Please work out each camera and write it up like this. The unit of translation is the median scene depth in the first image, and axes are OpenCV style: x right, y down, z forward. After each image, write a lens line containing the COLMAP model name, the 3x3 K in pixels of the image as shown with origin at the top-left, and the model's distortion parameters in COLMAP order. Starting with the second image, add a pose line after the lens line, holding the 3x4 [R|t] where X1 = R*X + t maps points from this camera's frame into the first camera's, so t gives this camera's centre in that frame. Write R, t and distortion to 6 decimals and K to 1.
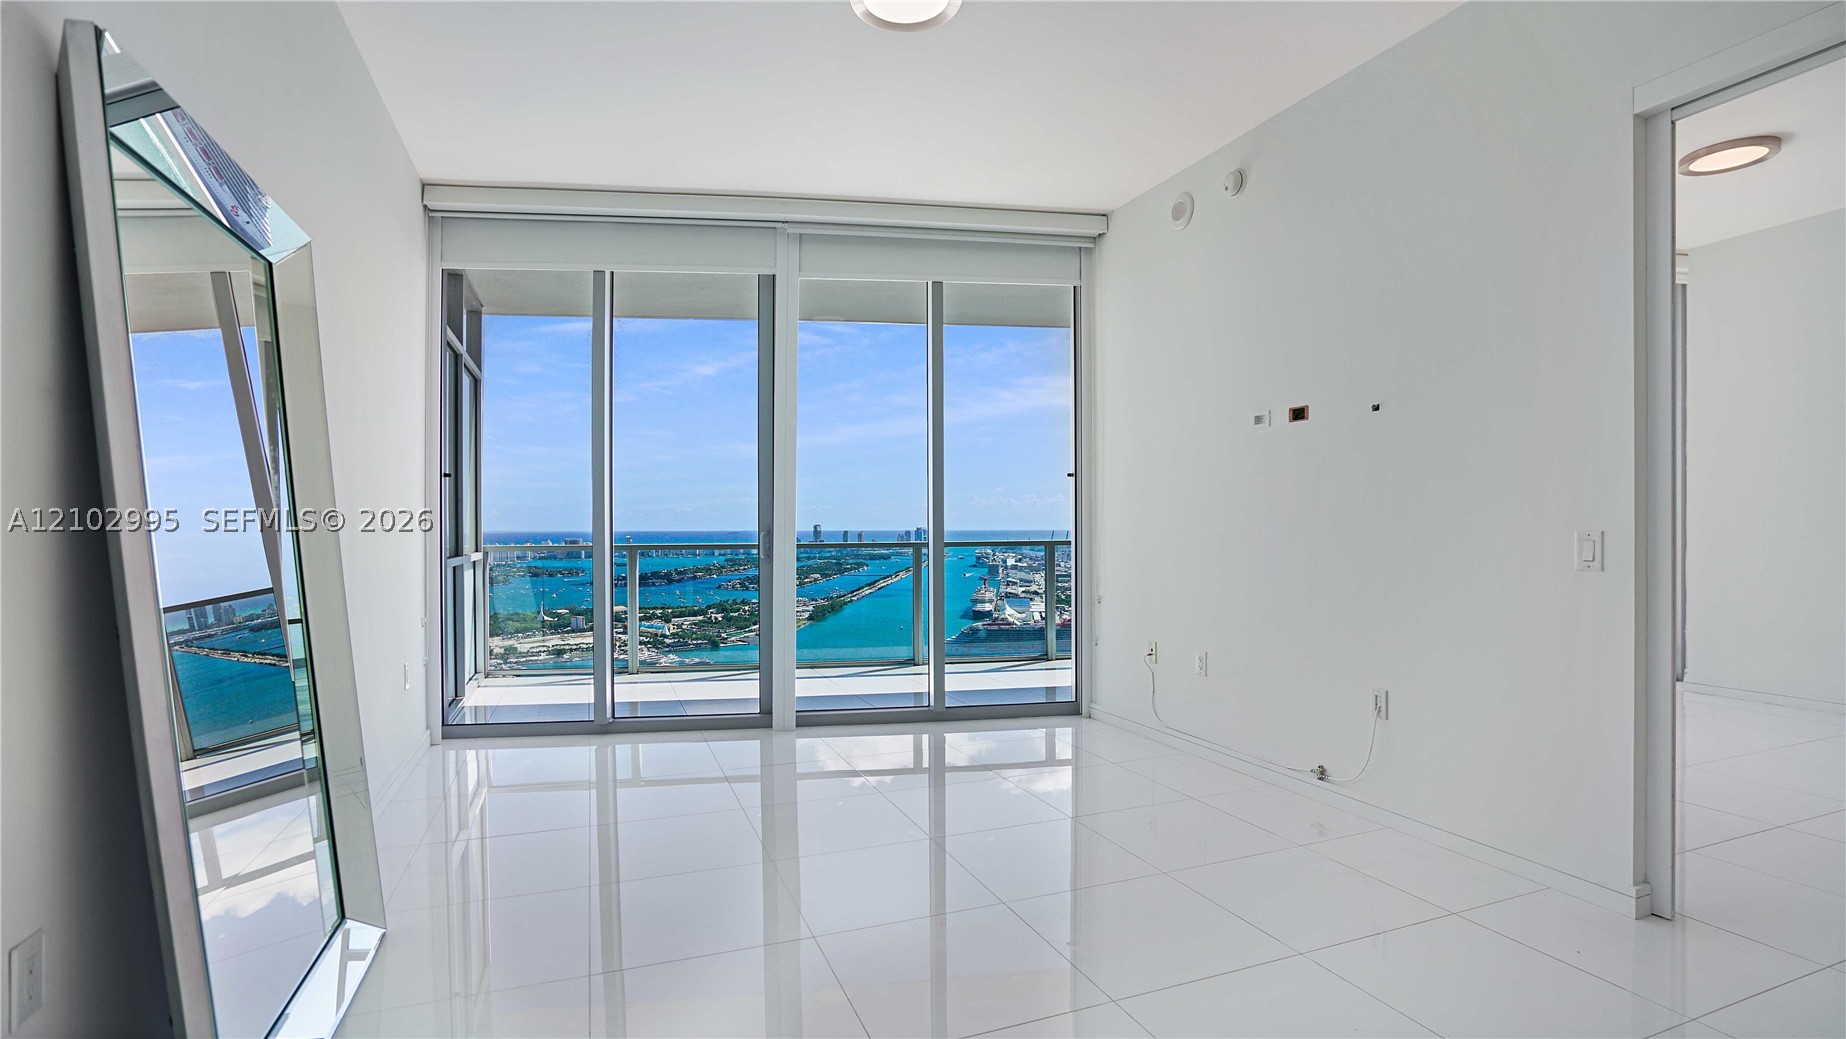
lens RADIAL K [[857.7, 0, 919.2], [0, 857.7, 526.6], [0, 0, 1]] dist [-0.061827, 0.025355]
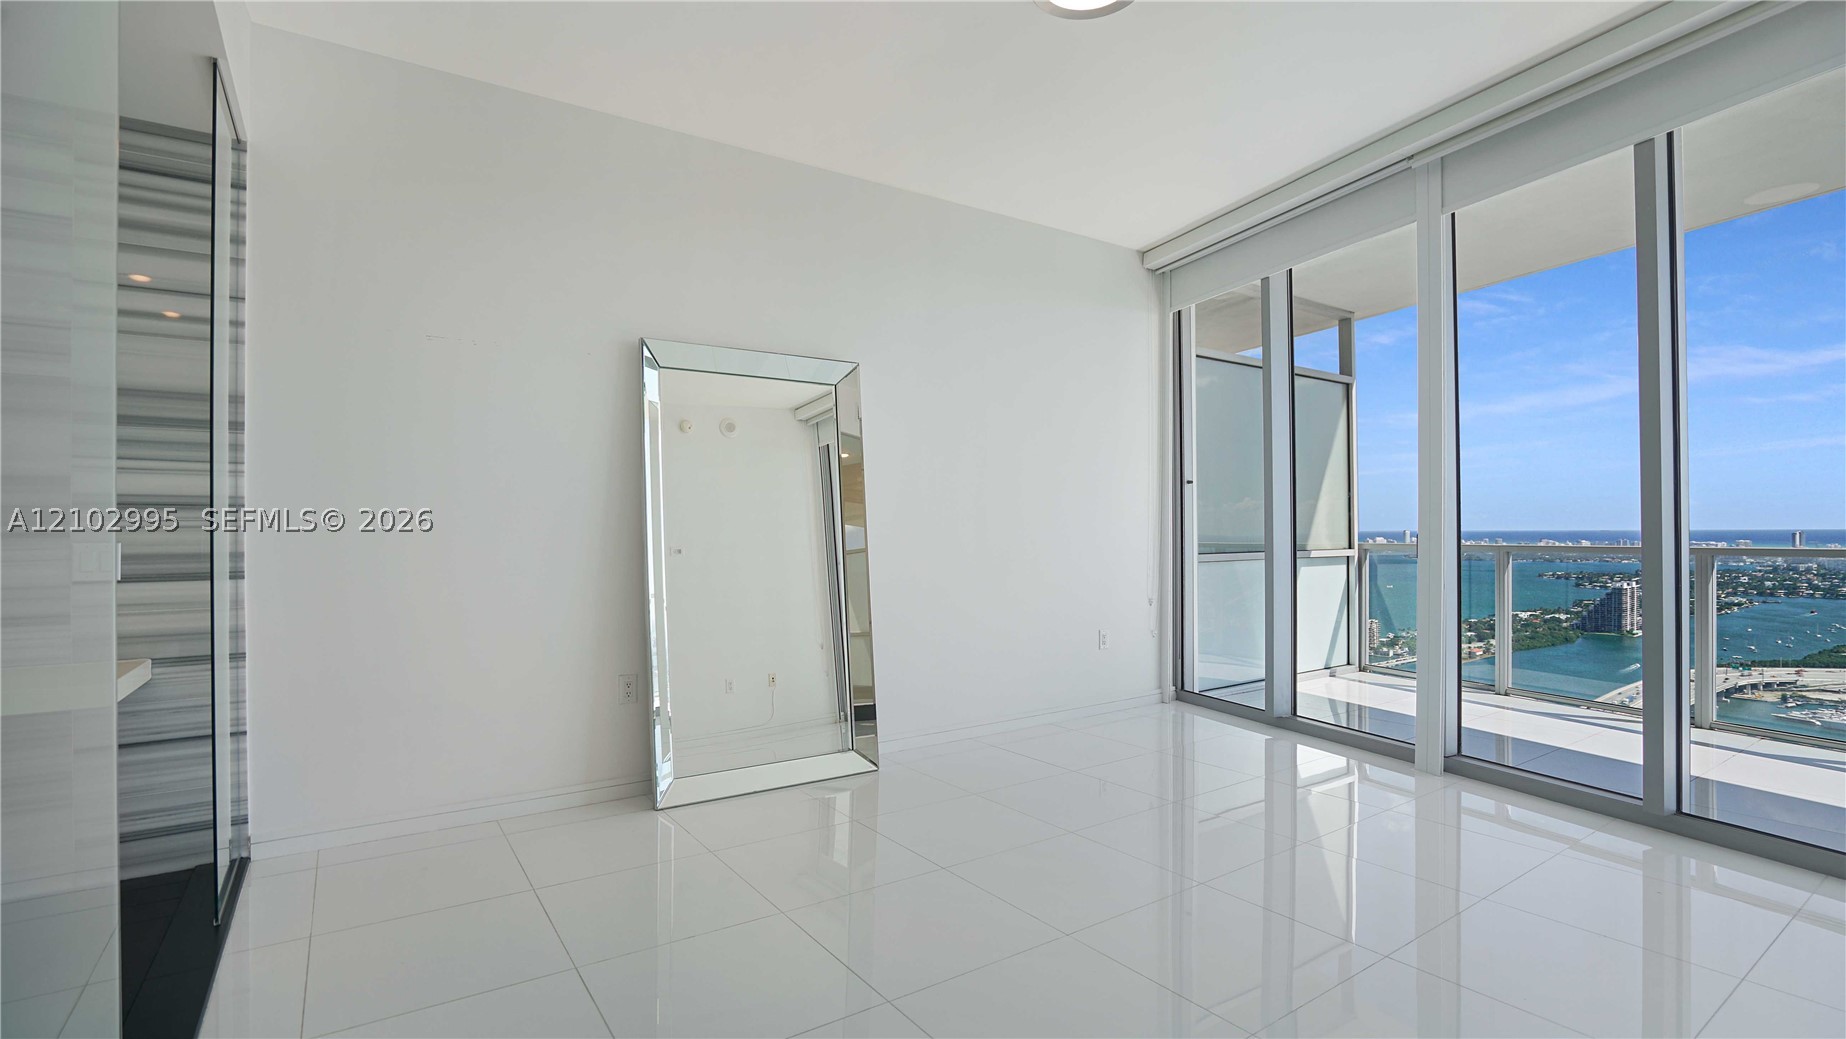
lens RADIAL K [[857.7, 0, 919.2], [0, 857.7, 526.6], [0, 0, 1]] dist [-0.061827, 0.025355]
pose [[0.230567, -0.000575, -0.973056, 0.292102], [0.004929, 0.999988, 0.000577, -0.000557], [0.973044, -0.004929, 0.230567, 0.190156]]
